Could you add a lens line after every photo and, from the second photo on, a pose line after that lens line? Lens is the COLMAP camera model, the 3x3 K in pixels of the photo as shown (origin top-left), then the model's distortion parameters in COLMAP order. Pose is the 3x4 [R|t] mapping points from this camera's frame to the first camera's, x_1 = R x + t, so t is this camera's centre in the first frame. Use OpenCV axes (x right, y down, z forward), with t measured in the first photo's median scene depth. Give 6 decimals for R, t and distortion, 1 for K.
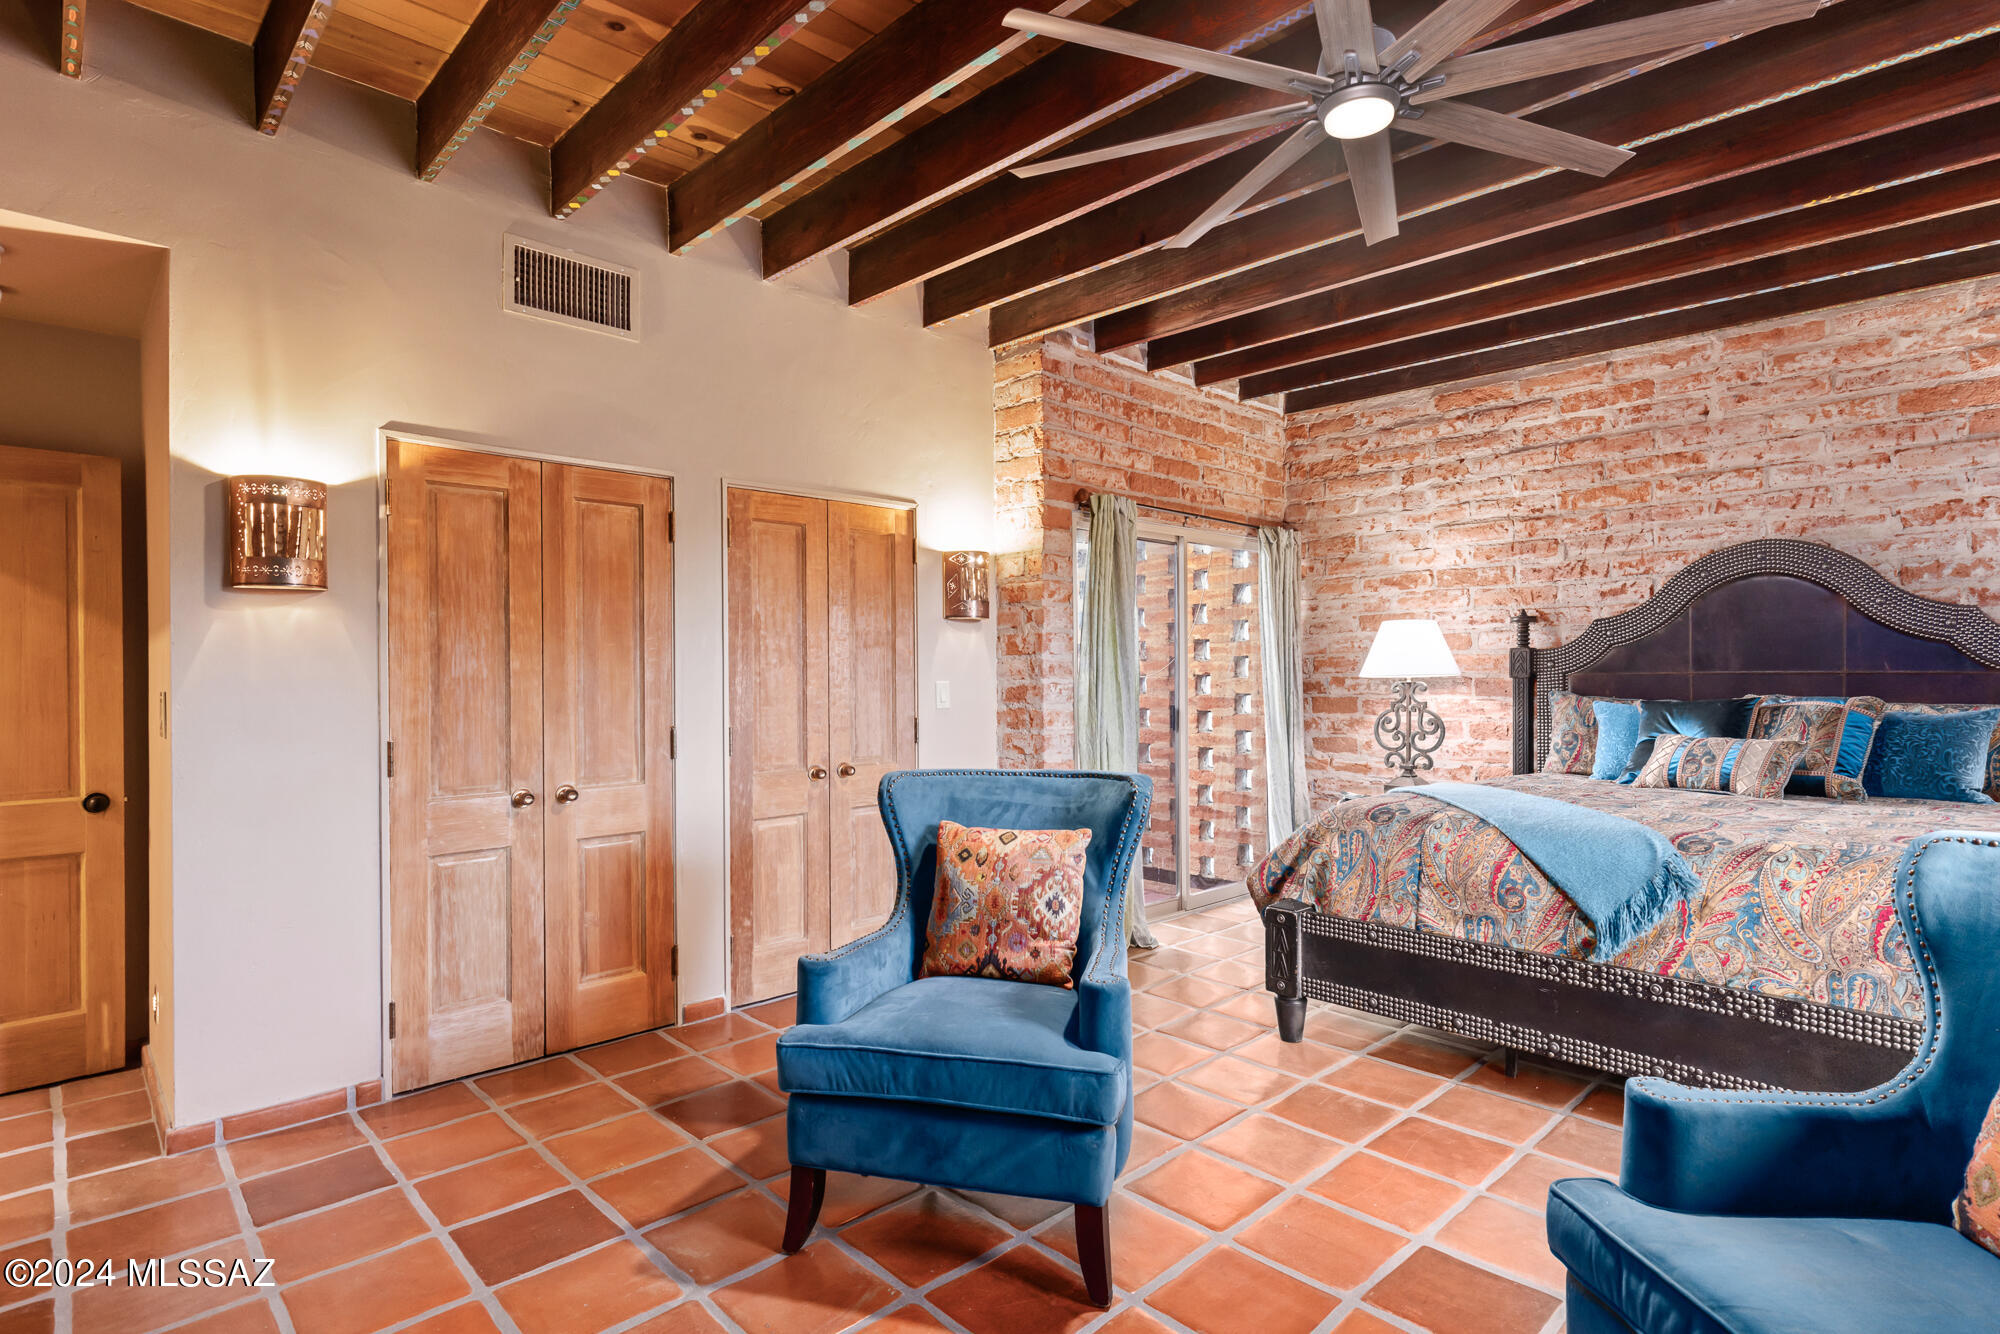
lens RADIAL K [[1020.8, 0, 1011.4], [0, 1020.8, 668.0], [0, 0, 1]] dist [0.001645, 0.000583]
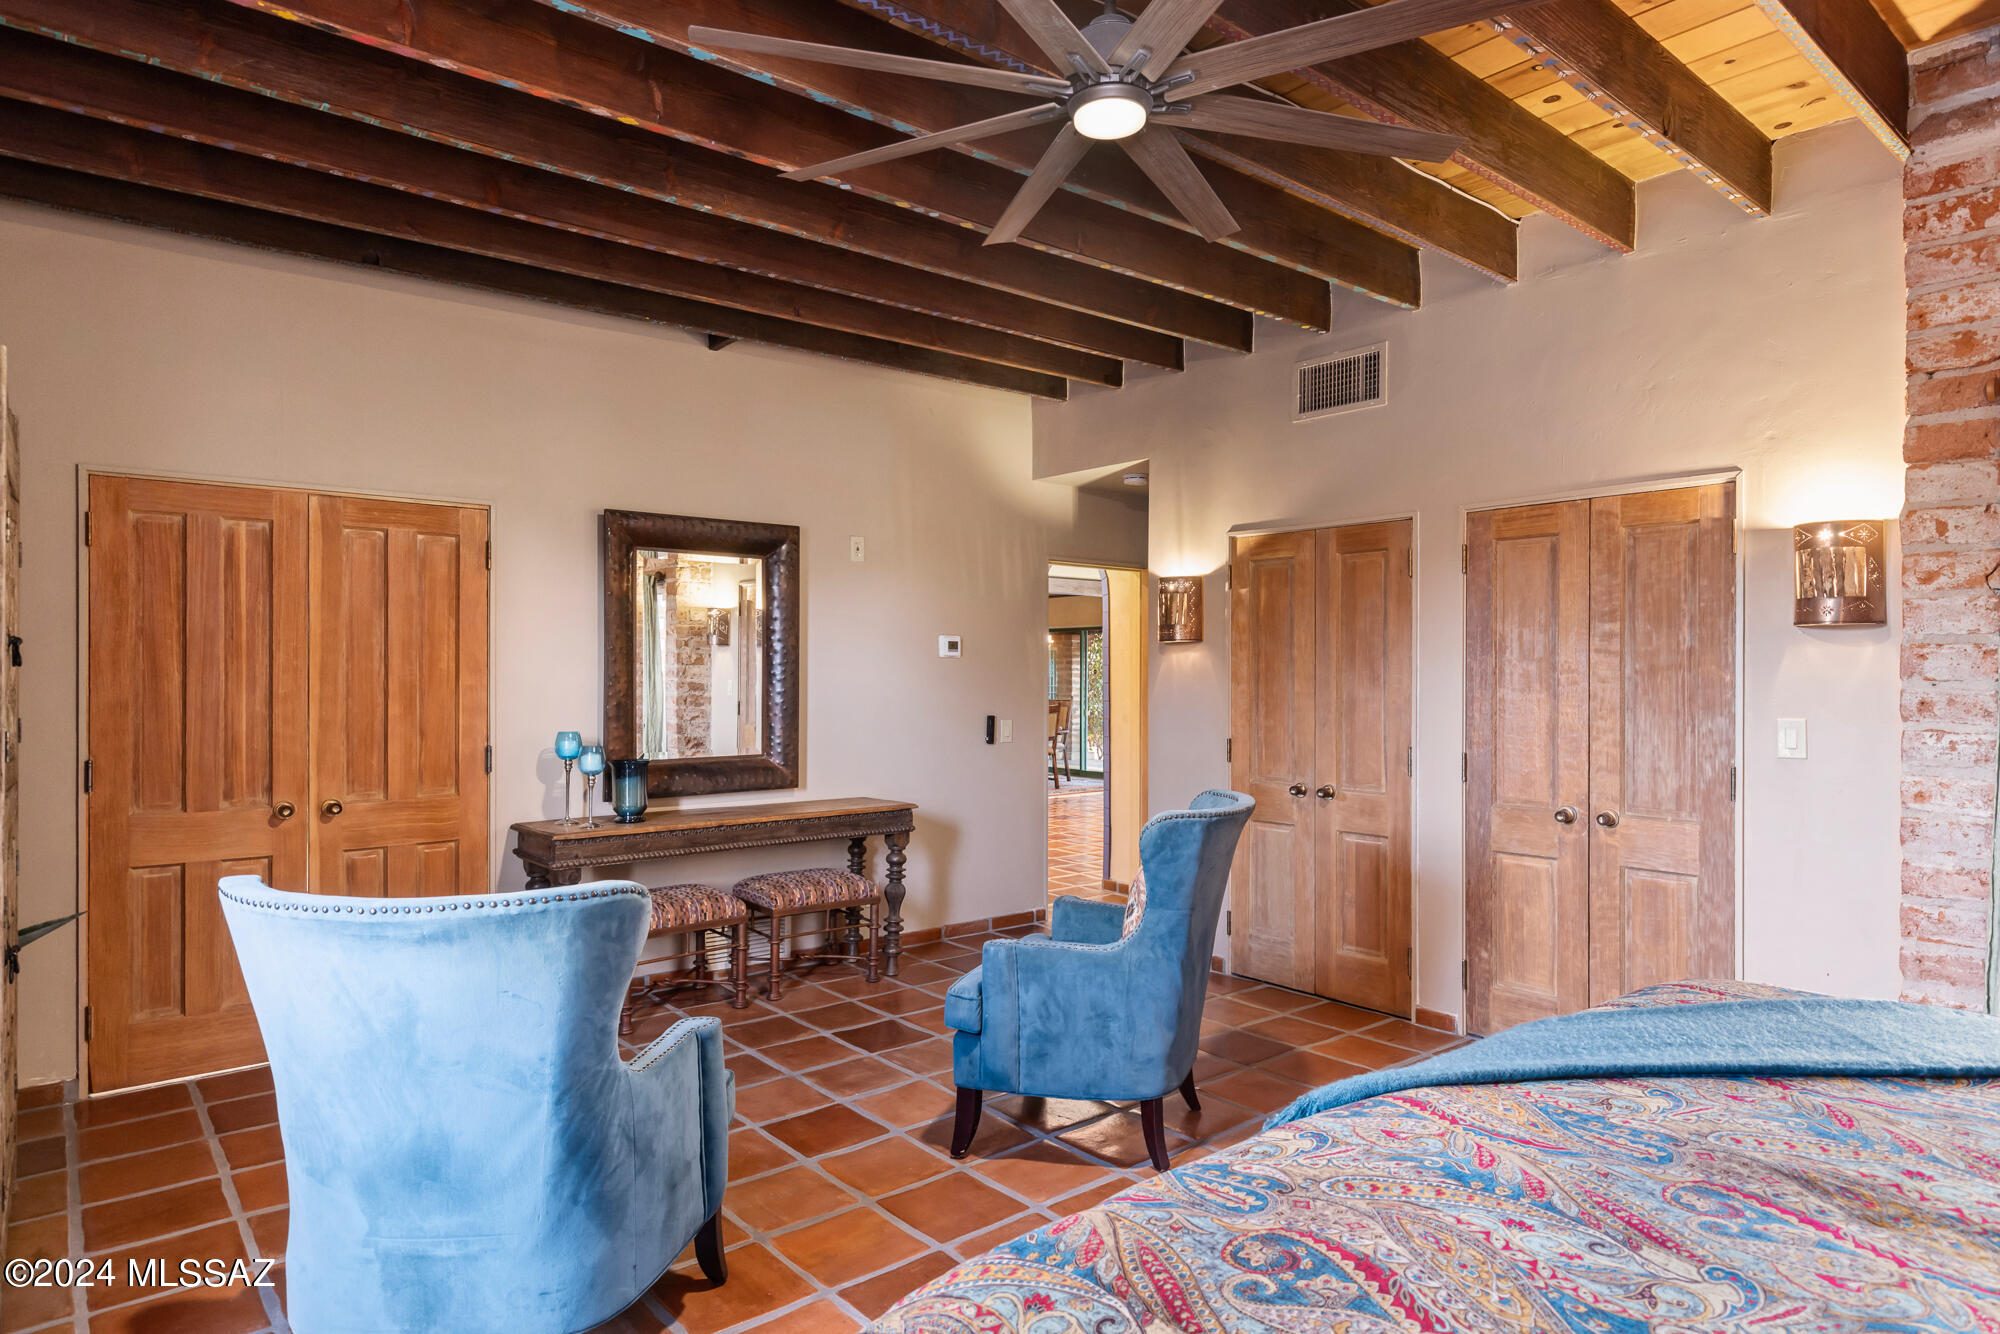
lens RADIAL K [[1151.6, 0, 1002.4], [0, 1151.6, 668.2], [0, 0, 1]] dist [0.001050, 0.000122]
pose [[-0.079393, 0.000071, -0.996843, 0.695816], [0.001148, 0.999999, -0.000021, -0.019861], [0.996843, -0.001146, -0.079393, 0.498077]]
